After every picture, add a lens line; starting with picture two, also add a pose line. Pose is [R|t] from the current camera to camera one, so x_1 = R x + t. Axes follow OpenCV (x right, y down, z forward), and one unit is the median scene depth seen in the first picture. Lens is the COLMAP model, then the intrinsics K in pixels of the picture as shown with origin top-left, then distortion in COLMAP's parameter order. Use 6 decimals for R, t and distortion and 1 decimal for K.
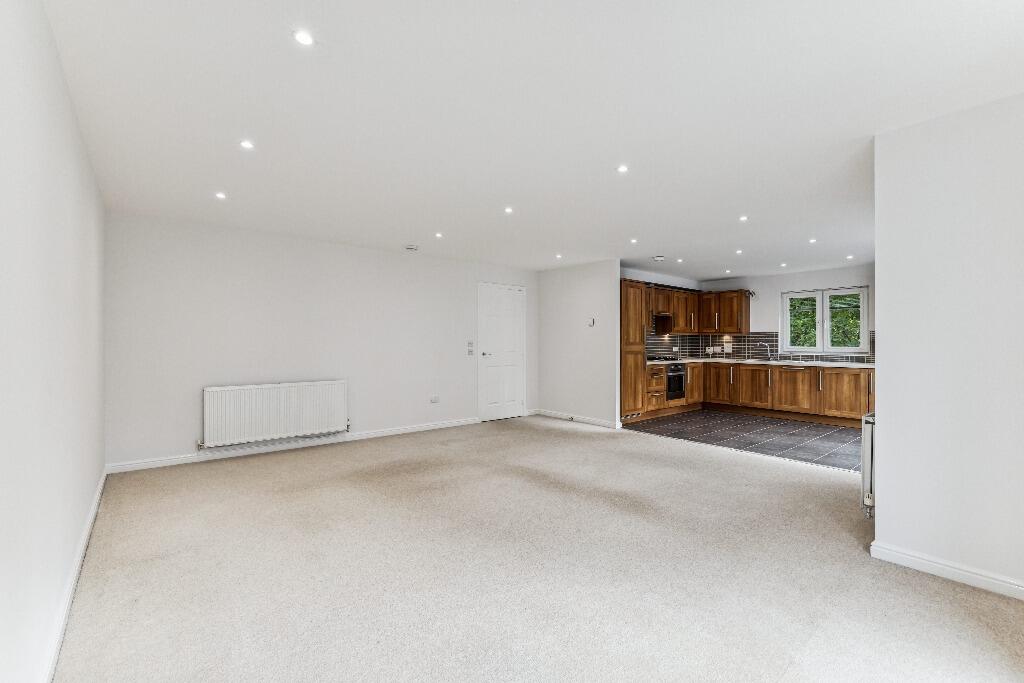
lens RADIAL K [[444.0, 0, 512.0], [0, 444.0, 341.5], [0, 0, 1]] dist [0.000113, -0.000039]
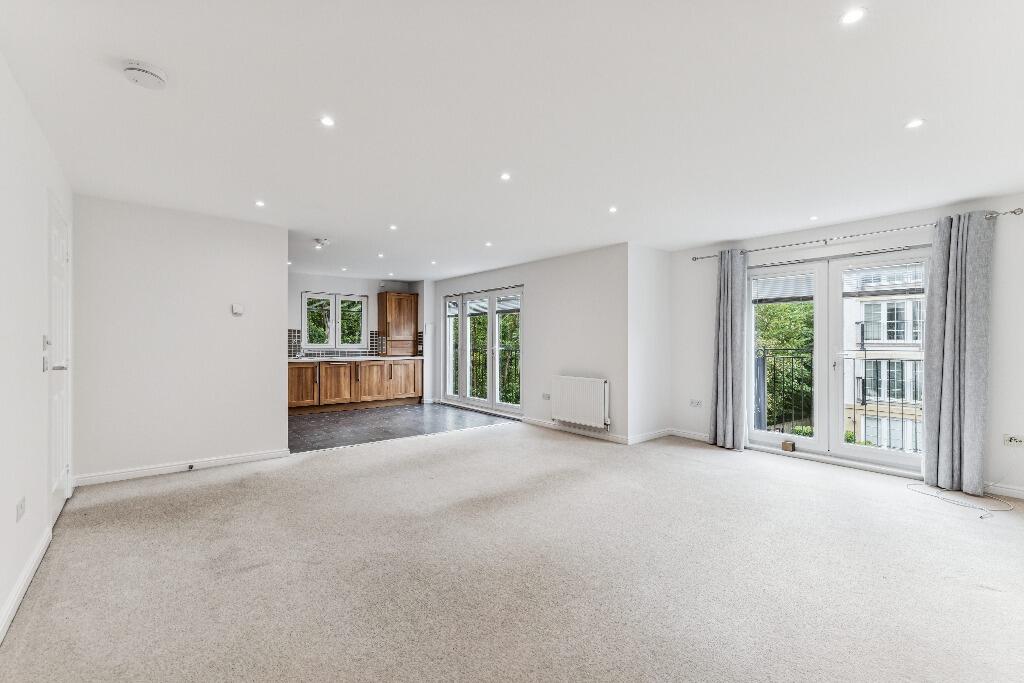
lens RADIAL K [[444.0, 0, 512.0], [0, 444.0, 341.5], [0, 0, 1]] dist [0.000113, -0.000039]
pose [[0.010826, -0.002050, 0.999939, -0.459441], [-0.008619, 0.999961, 0.002143, -0.000813], [-0.999904, -0.008642, 0.010808, 0.560721]]
